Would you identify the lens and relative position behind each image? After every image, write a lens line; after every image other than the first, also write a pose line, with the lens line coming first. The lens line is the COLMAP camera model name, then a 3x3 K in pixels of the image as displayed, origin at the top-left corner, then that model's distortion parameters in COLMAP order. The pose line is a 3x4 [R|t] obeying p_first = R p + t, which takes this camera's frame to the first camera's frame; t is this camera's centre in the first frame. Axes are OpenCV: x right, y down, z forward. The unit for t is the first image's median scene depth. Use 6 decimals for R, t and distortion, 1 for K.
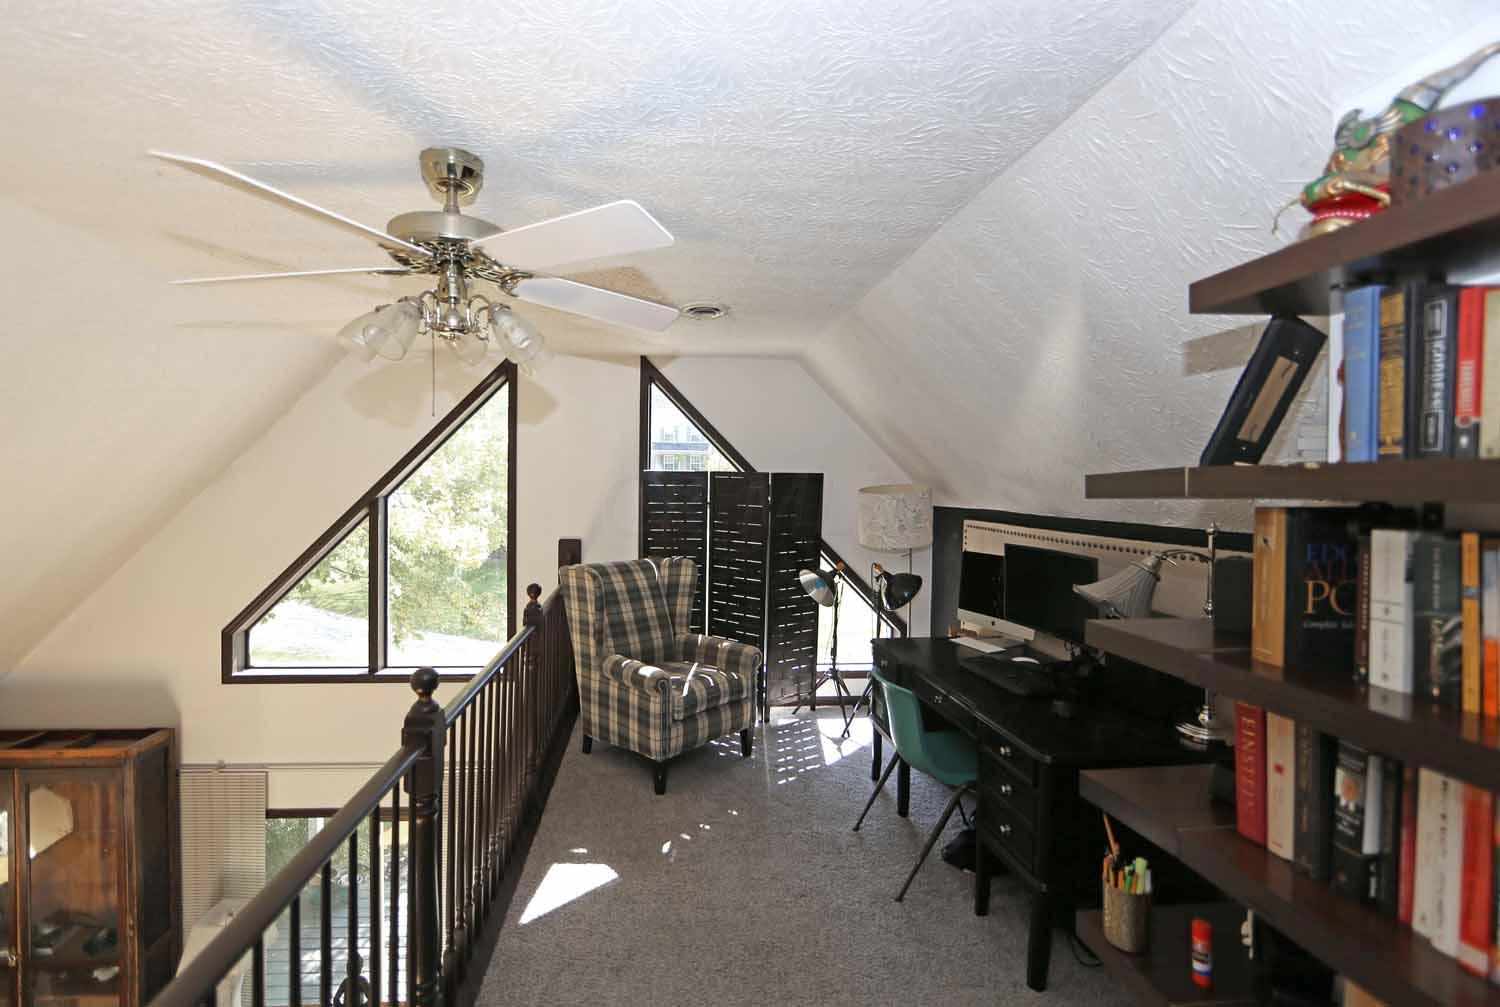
lens RADIAL K [[642.2, 0, 689.9], [0, 642.2, 497.5], [0, 0, 1]] dist [-0.016072, 0.005467]
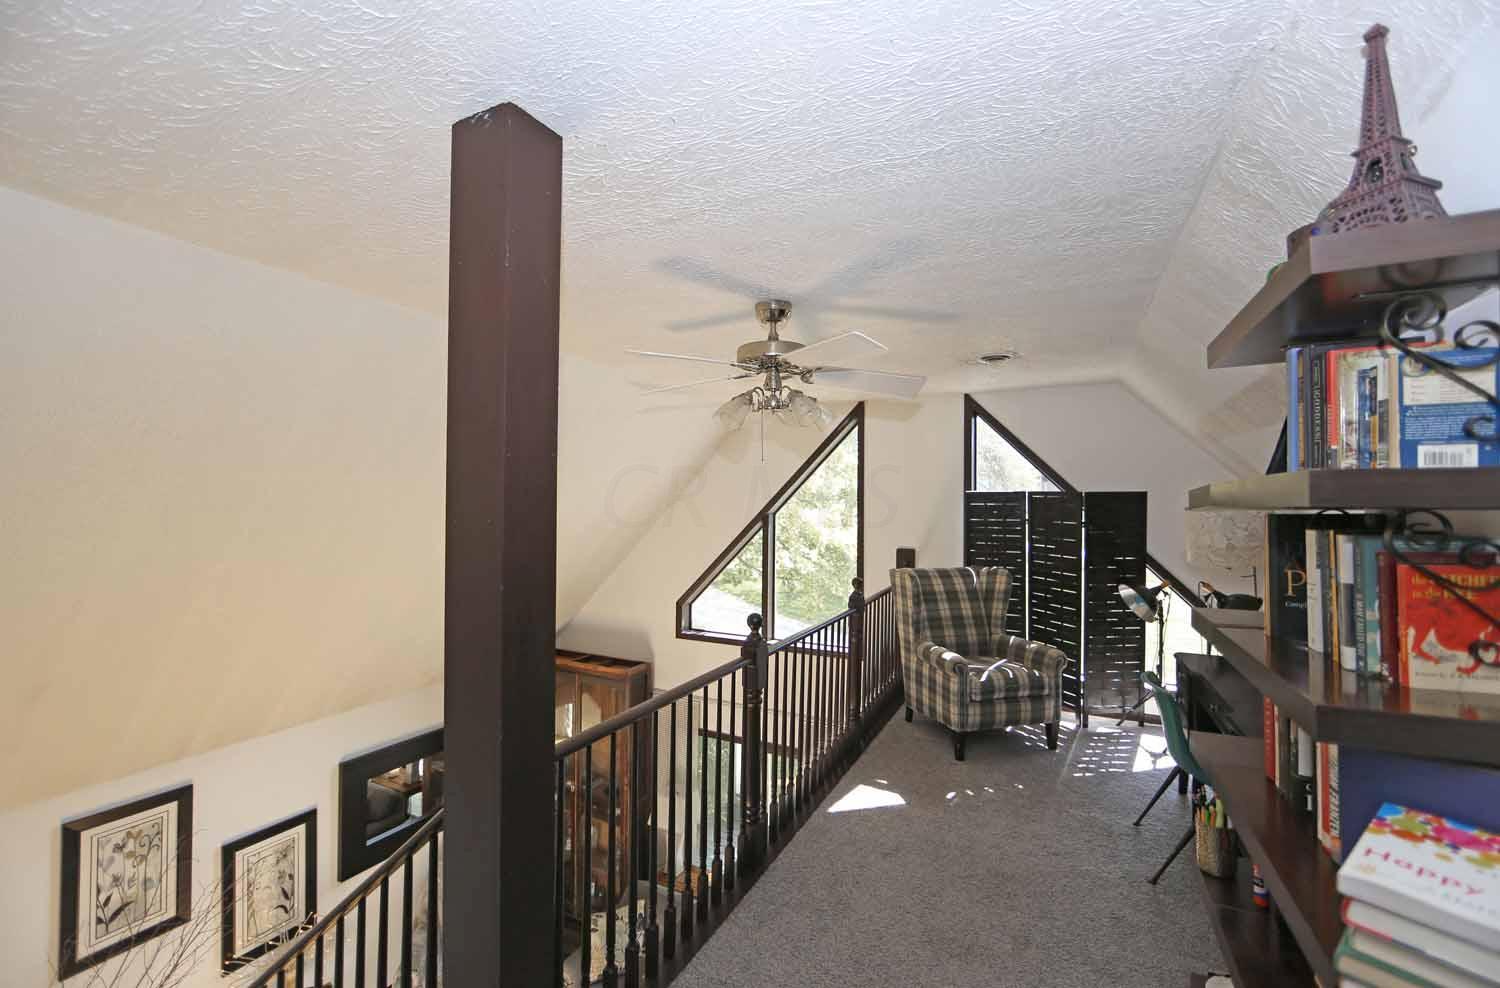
lens RADIAL K [[610.6, 0, 750.0], [0, 610.6, 494.0], [0, 0, 1]] dist [-0.003606, -0.000694]
pose [[0.855860, -0.013767, -0.517024, 0.188055], [-0.007053, 0.999242, -0.038282, 0.008571], [0.517159, 0.036411, 0.855115, -0.175072]]
